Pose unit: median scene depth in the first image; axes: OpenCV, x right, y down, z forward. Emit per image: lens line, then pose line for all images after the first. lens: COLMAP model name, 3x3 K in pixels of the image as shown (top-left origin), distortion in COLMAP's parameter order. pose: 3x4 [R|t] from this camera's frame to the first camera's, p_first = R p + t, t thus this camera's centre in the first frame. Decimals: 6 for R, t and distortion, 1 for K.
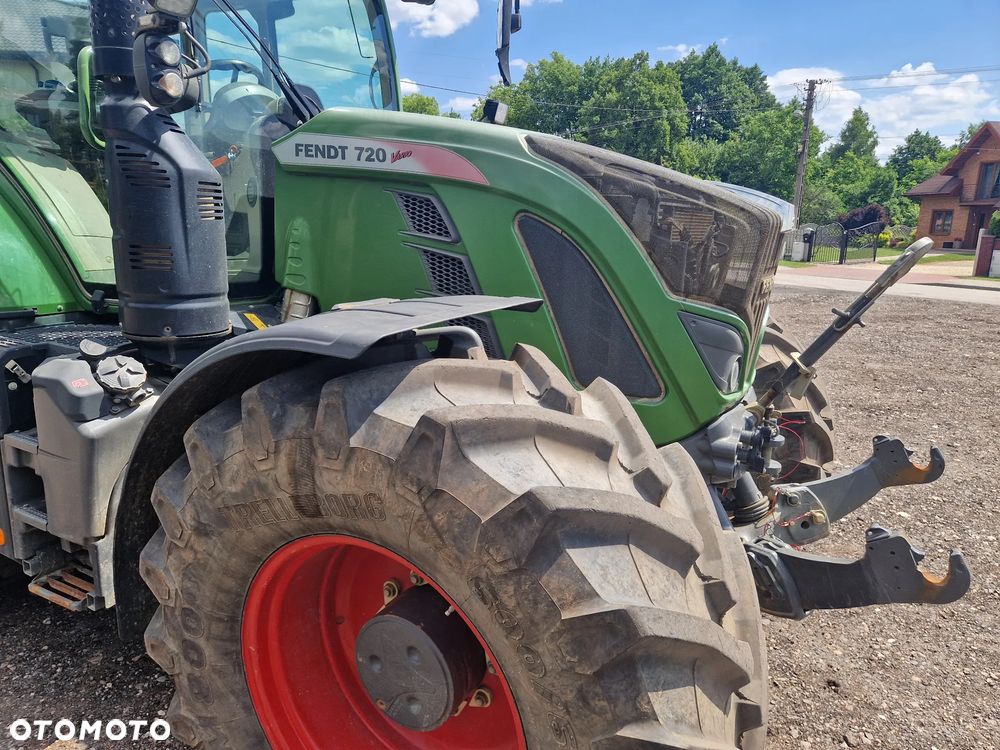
lens RADIAL K [[668.7, 0, 497.5], [0, 668.7, 373.2], [0, 0, 1]] dist [0.079280, -0.068065]
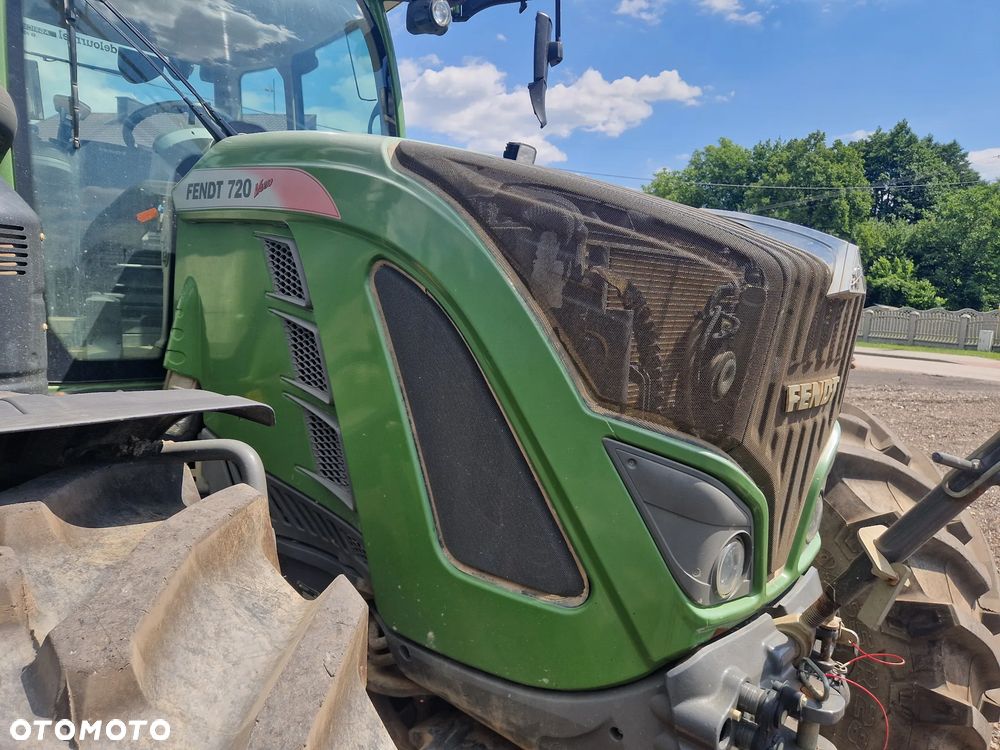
lens RADIAL K [[669.7, 0, 501.0], [0, 669.7, 375.9], [0, 0, 1]] dist [0.088743, -0.078413]
pose [[0.973241, 0.035335, -0.227054, 0.251553], [-0.061306, 0.992219, -0.108369, -0.064171], [0.221458, 0.119389, 0.967834, 0.381118]]
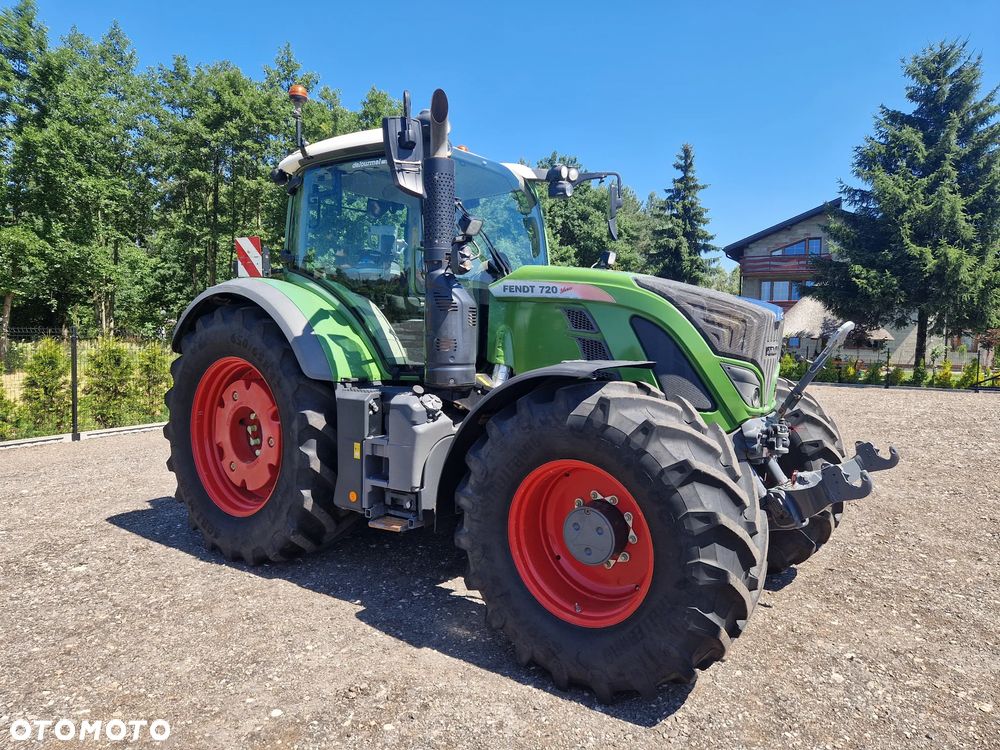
lens RADIAL K [[664.3, 0, 498.0], [0, 664.3, 366.4], [0, 0, 1]] dist [0.080262, -0.064761]
pose [[0.990652, -0.023867, -0.134306, -0.082773], [-0.000026, 0.984542, -0.175148, 0.204414], [0.136410, 0.173514, 0.975339, -0.768494]]
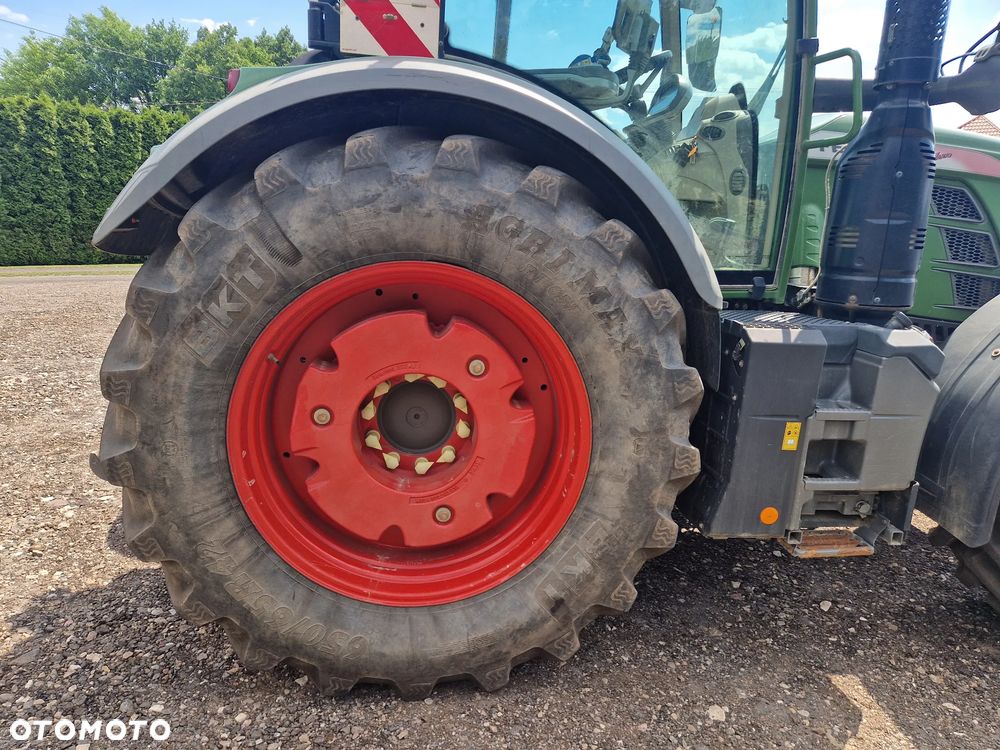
lens RADIAL K [[669.0, 0, 495.0], [0, 669.0, 387.1], [0, 0, 1]] dist [0.079752, -0.073256]
pose [[0.825983, -0.138449, 0.546428, -1.571352], [0.118114, 0.990358, 0.072386, -0.076264], [-0.551181, 0.004751, 0.834372, 0.359234]]
